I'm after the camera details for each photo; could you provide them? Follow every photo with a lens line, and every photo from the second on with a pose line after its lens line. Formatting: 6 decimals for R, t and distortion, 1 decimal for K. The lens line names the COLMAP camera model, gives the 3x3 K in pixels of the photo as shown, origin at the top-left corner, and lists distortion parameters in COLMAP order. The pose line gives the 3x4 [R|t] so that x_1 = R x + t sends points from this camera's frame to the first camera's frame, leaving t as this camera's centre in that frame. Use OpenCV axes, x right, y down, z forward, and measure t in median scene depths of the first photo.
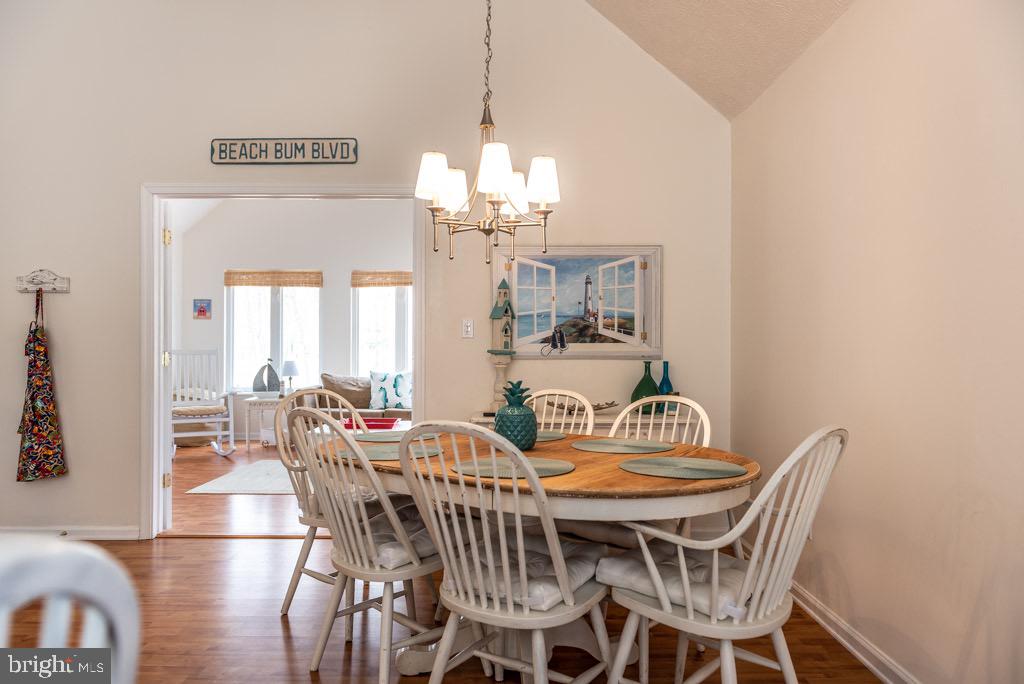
lens RADIAL K [[705.9, 0, 512.0], [0, 705.9, 342.0], [0, 0, 1]] dist [0.001530, -0.003752]
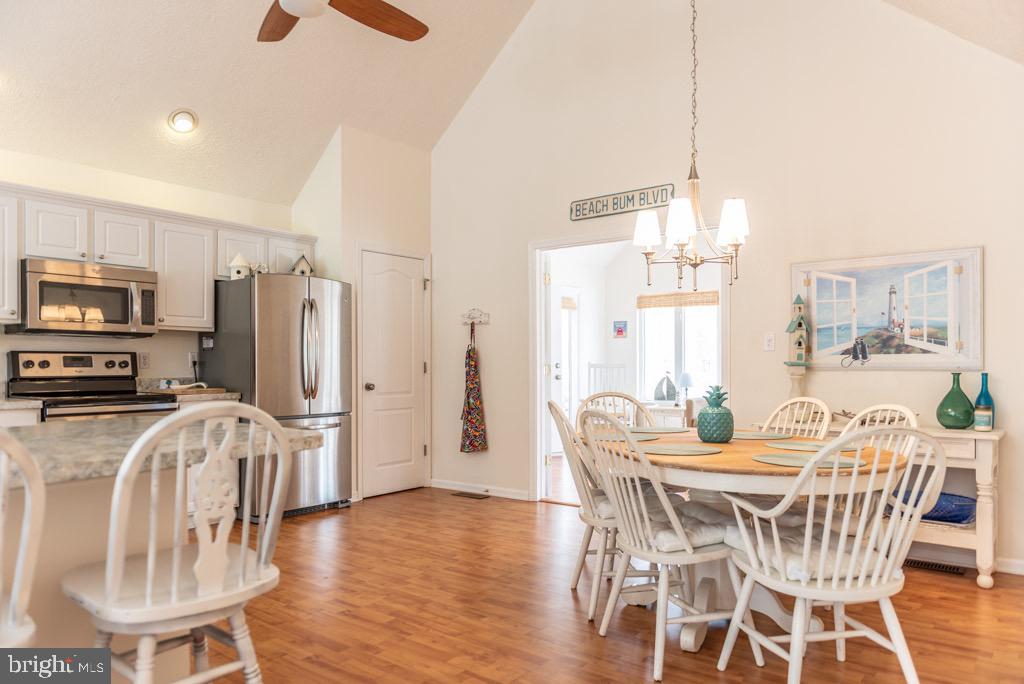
lens RADIAL K [[719.2, 0, 476.7], [0, 719.2, 365.5], [0, 0, 1]] dist [0.000283, 0.000928]
pose [[0.759666, -0.002928, -0.650307, 0.318168], [0.010447, 0.999916, 0.007701, 0.003605], [0.650230, -0.012644, 0.759633, -0.134371]]
